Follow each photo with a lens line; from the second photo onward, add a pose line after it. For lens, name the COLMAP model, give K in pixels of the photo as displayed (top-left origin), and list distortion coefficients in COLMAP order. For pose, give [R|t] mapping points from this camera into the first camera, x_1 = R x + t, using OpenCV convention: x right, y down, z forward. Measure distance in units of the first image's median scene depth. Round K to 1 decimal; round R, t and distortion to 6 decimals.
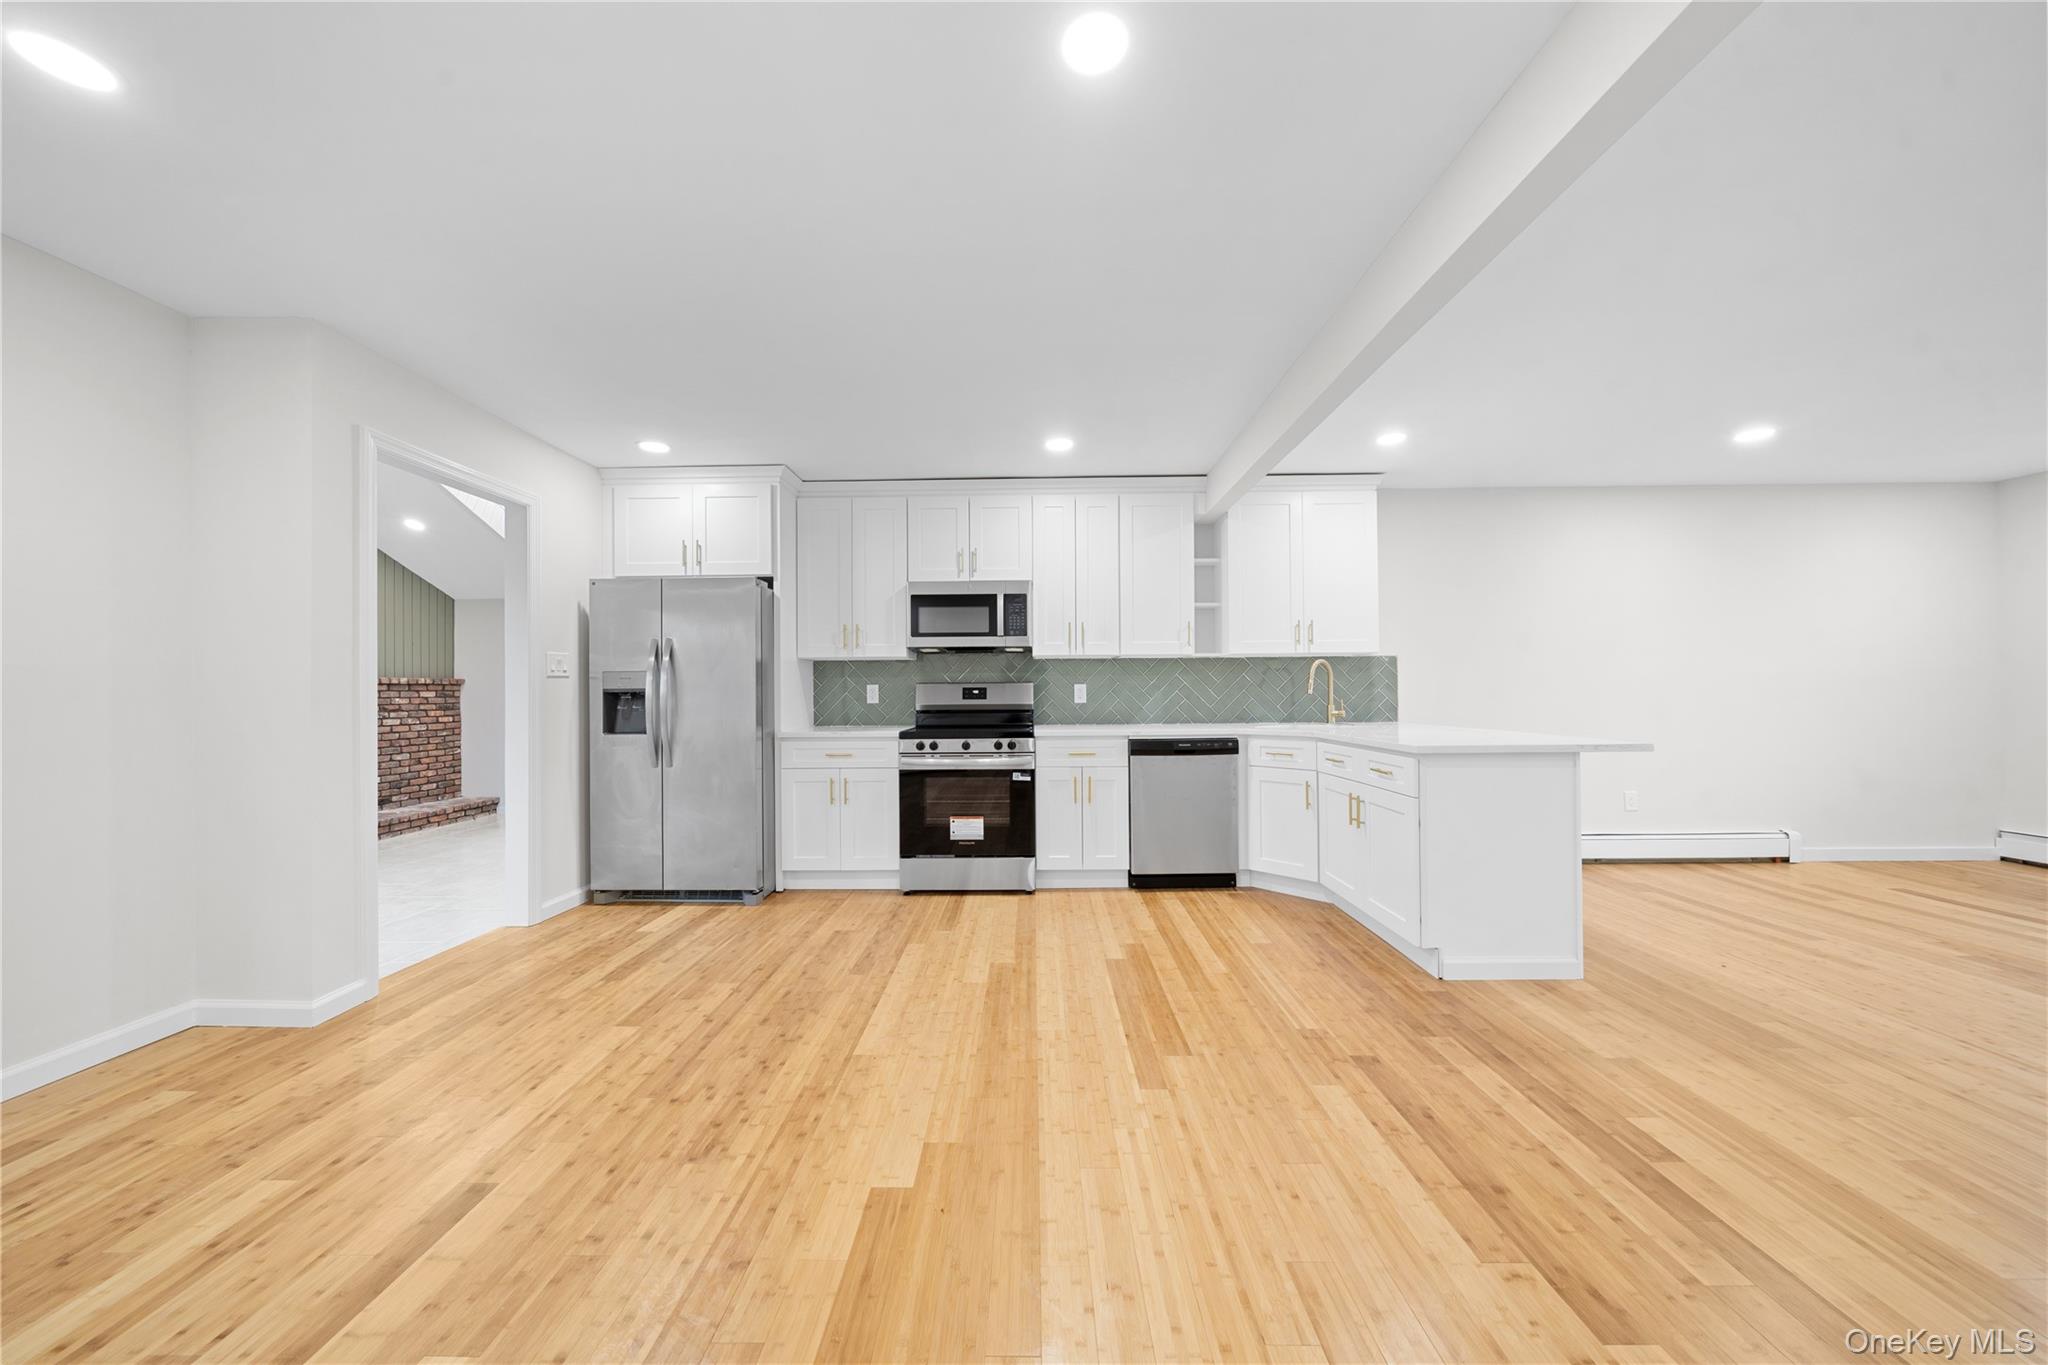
lens RADIAL K [[696.6, 0, 1023.2], [0, 696.6, 685.5], [0, 0, 1]] dist [-0.001847, 0.000157]
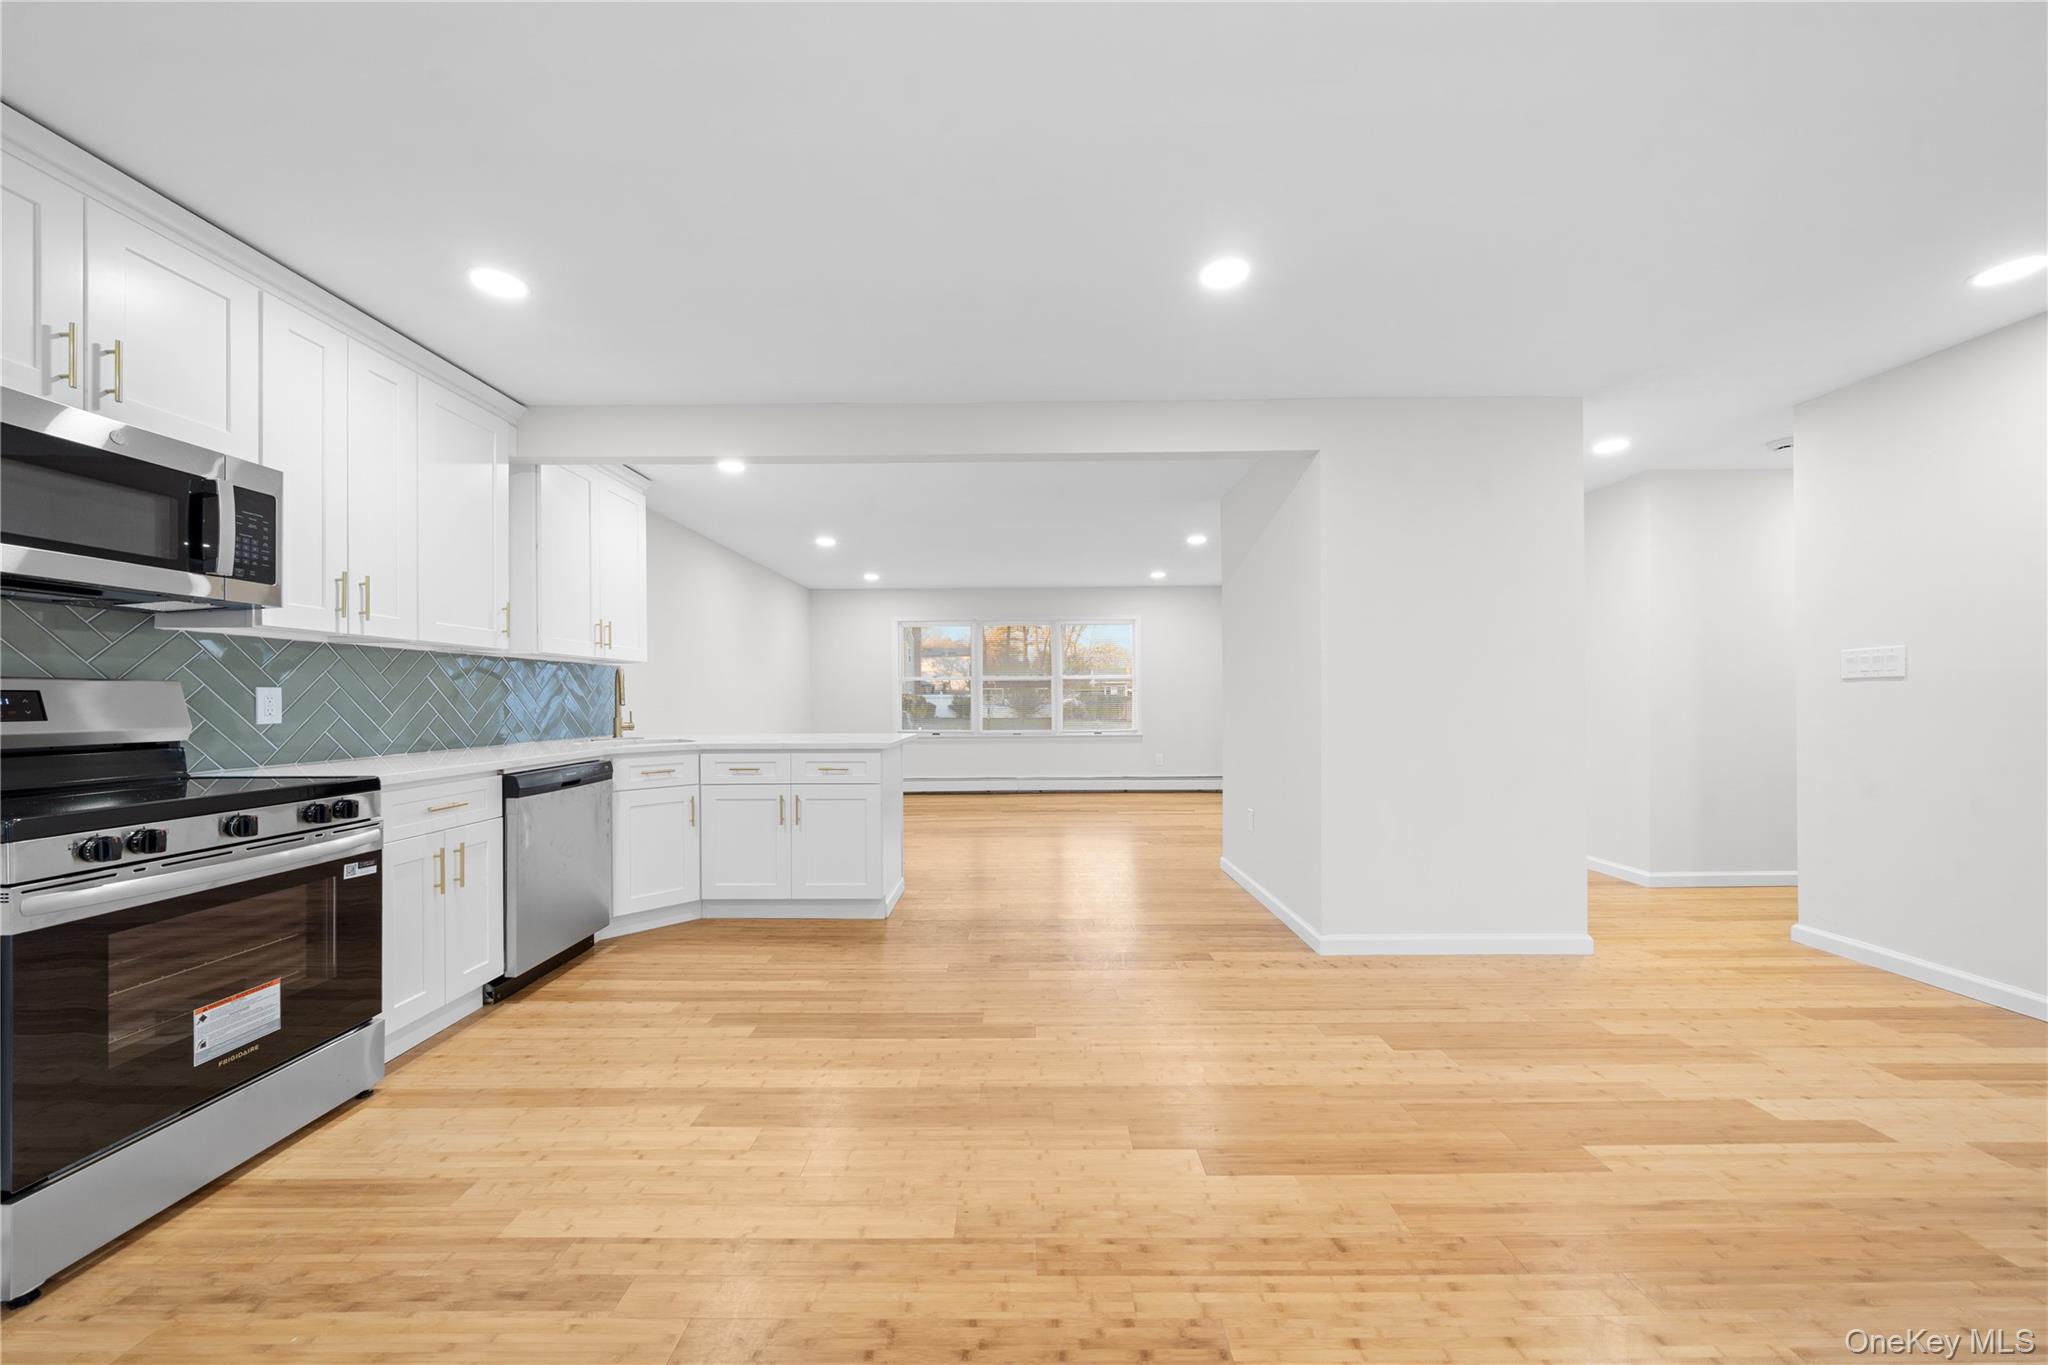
lens RADIAL K [[700.9, 0, 1021.8], [0, 700.9, 701.5], [0, 0, 1]] dist [-0.002300, -0.000172]
pose [[-0.010572, 0.003913, 0.999936, -0.635661], [-0.004491, 0.999982, -0.003960, 0.011621], [-0.999934, -0.004533, -0.010554, 0.651649]]
